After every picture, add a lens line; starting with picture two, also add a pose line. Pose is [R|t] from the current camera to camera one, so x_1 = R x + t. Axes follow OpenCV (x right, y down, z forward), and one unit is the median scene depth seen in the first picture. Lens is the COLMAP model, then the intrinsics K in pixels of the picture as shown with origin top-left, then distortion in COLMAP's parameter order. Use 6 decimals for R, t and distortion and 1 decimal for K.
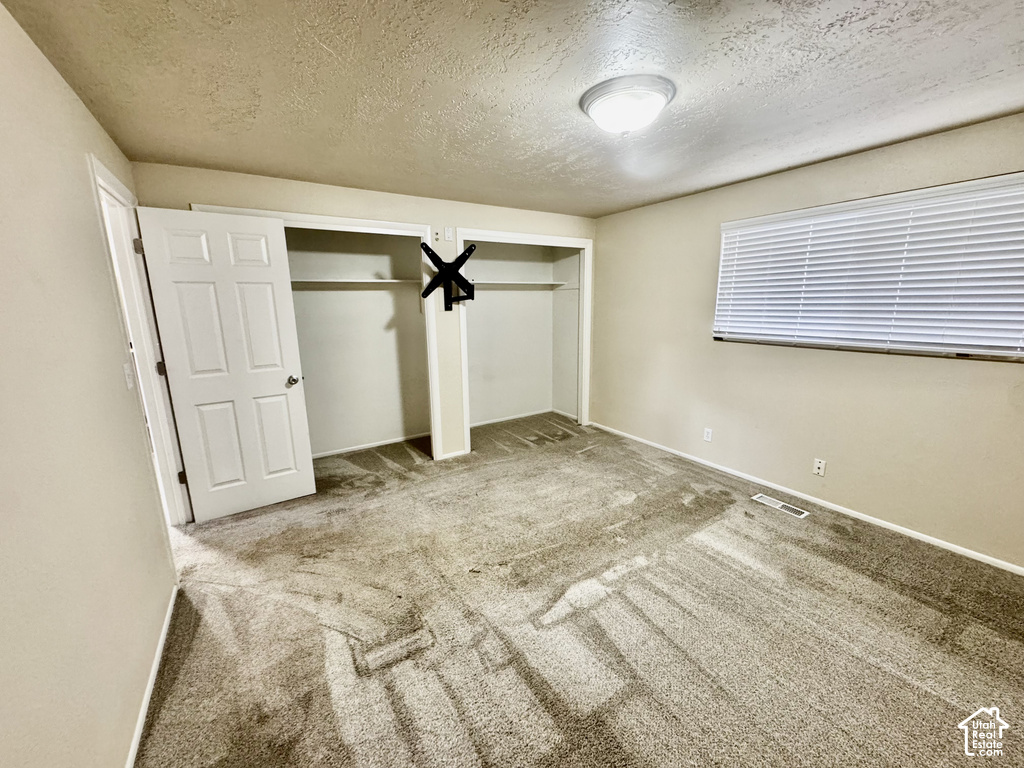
lens RADIAL K [[406.7, 0, 512.7], [0, 406.7, 383.7], [0, 0, 1]] dist [-0.001554, -0.000340]
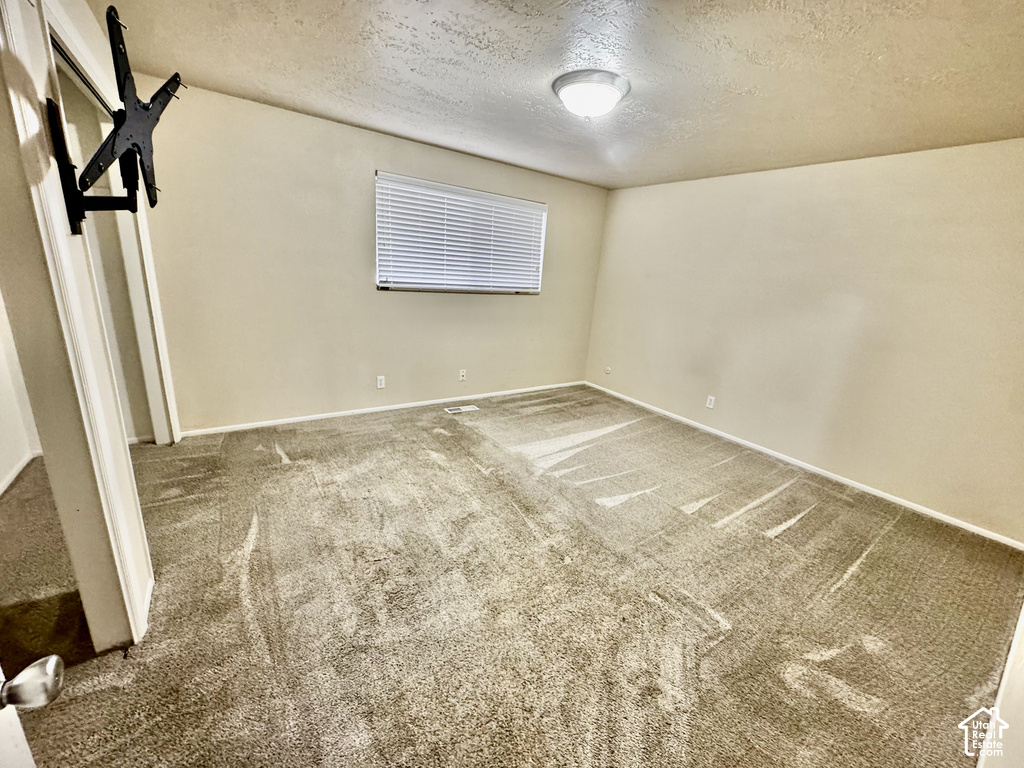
lens RADIAL K [[406.7, 0, 512.7], [0, 406.7, 383.7], [0, 0, 1]] dist [-0.001554, -0.000340]
pose [[-0.036812, -0.262898, 0.964121, -0.579408], [0.123904, 0.956130, 0.265450, -0.113746], [-0.991611, 0.129230, -0.002623, 0.714233]]
